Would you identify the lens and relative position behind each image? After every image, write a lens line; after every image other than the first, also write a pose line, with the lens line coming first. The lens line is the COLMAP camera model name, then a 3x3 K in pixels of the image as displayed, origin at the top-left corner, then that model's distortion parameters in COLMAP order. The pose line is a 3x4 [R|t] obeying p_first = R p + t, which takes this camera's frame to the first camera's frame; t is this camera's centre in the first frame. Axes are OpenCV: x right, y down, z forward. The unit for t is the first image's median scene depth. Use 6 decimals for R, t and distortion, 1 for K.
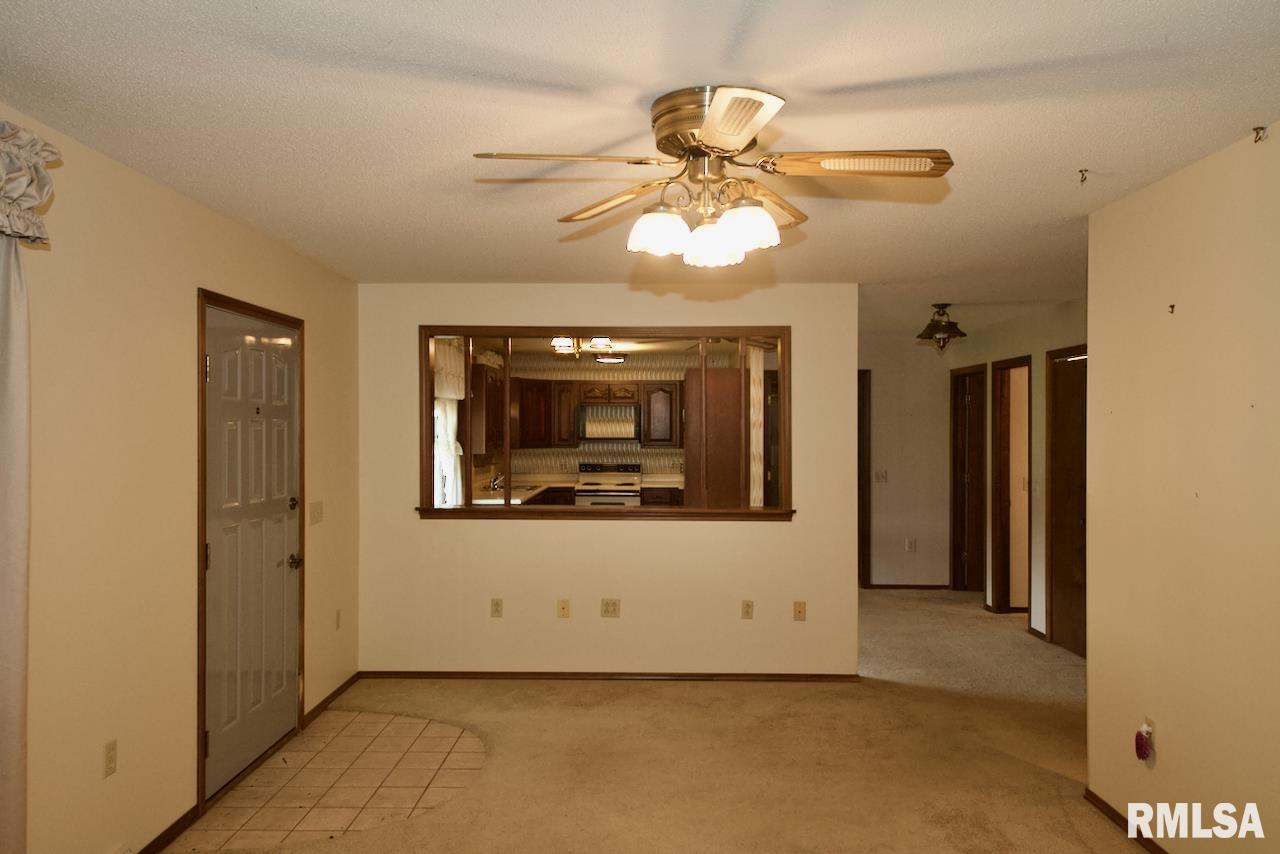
lens RADIAL K [[874.9, 0, 640.0], [0, 874.9, 427.0], [0, 0, 1]] dist [0.050574, -0.036729]
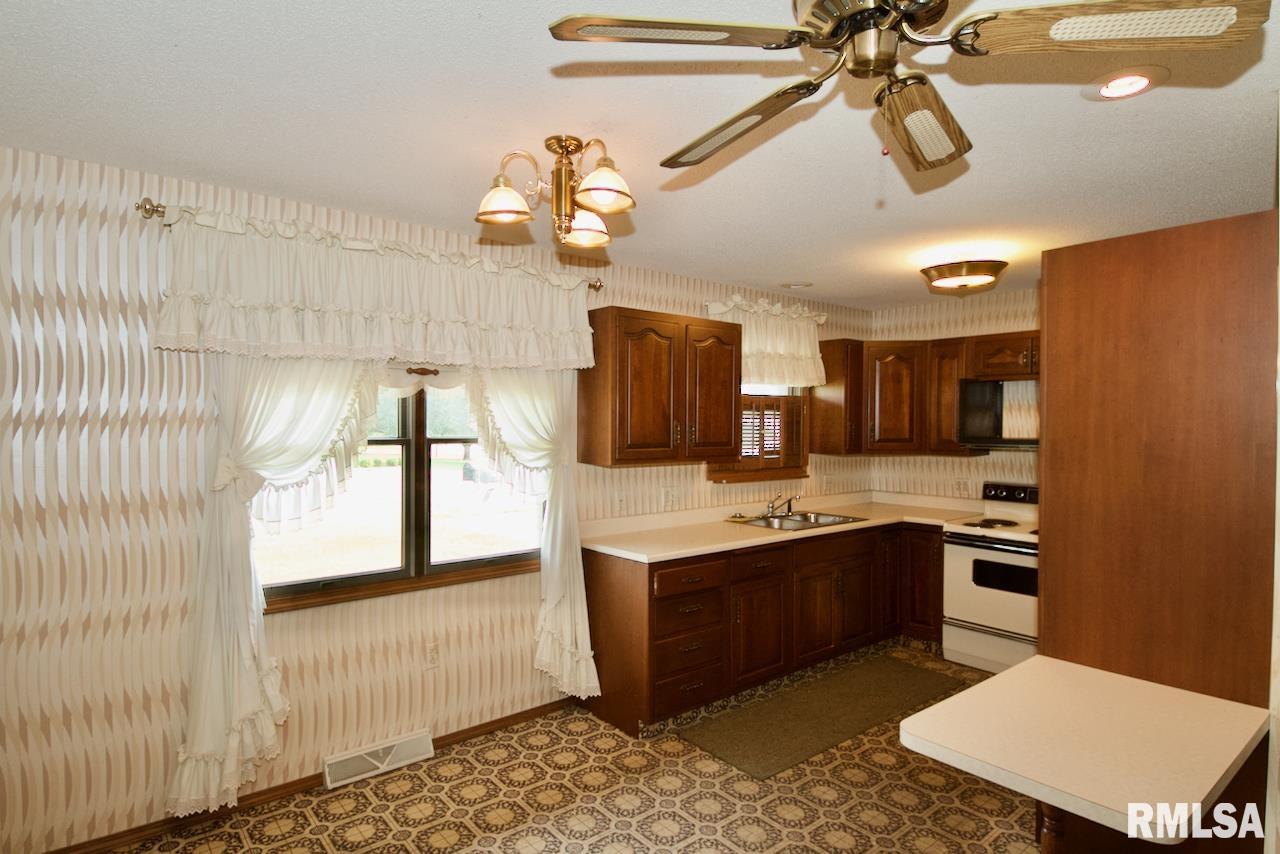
lens RADIAL K [[698.7, 0, 640.0], [0, 698.7, 427.0], [0, 0, 1]] dist [-0.000886, -0.000202]
pose [[0.639914, -0.000569, -0.768447, 0.303679], [-0.001685, 0.999996, -0.002144, 0.013776], [0.768445, 0.002667, 0.639910, 1.198794]]
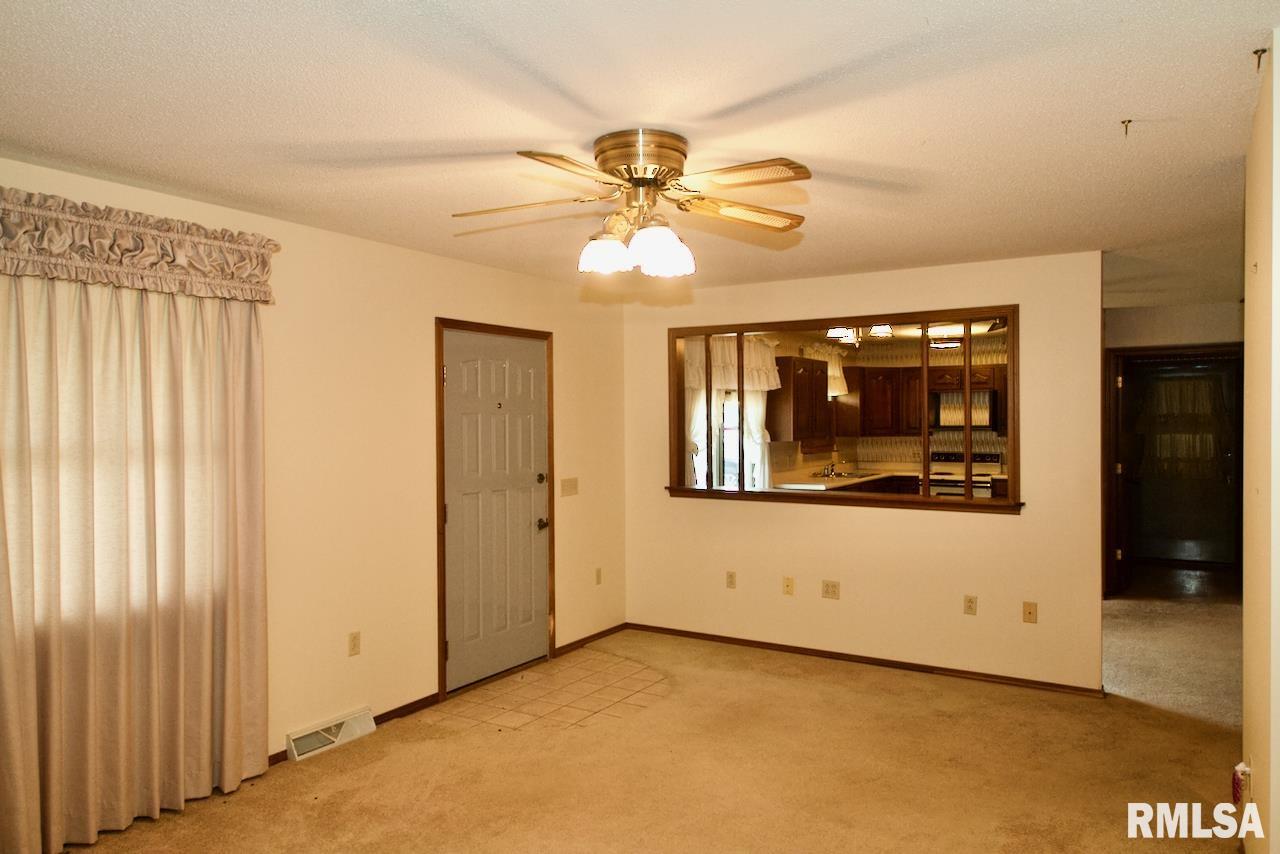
lens RADIAL K [[874.9, 0, 640.0], [0, 874.9, 427.0], [0, 0, 1]] dist [0.050574, -0.036729]
pose [[0.861740, -0.002605, -0.507343, 0.326639], [0.009166, 0.999904, 0.010435, 0.001067], [0.507267, -0.013642, 0.861681, -0.008431]]
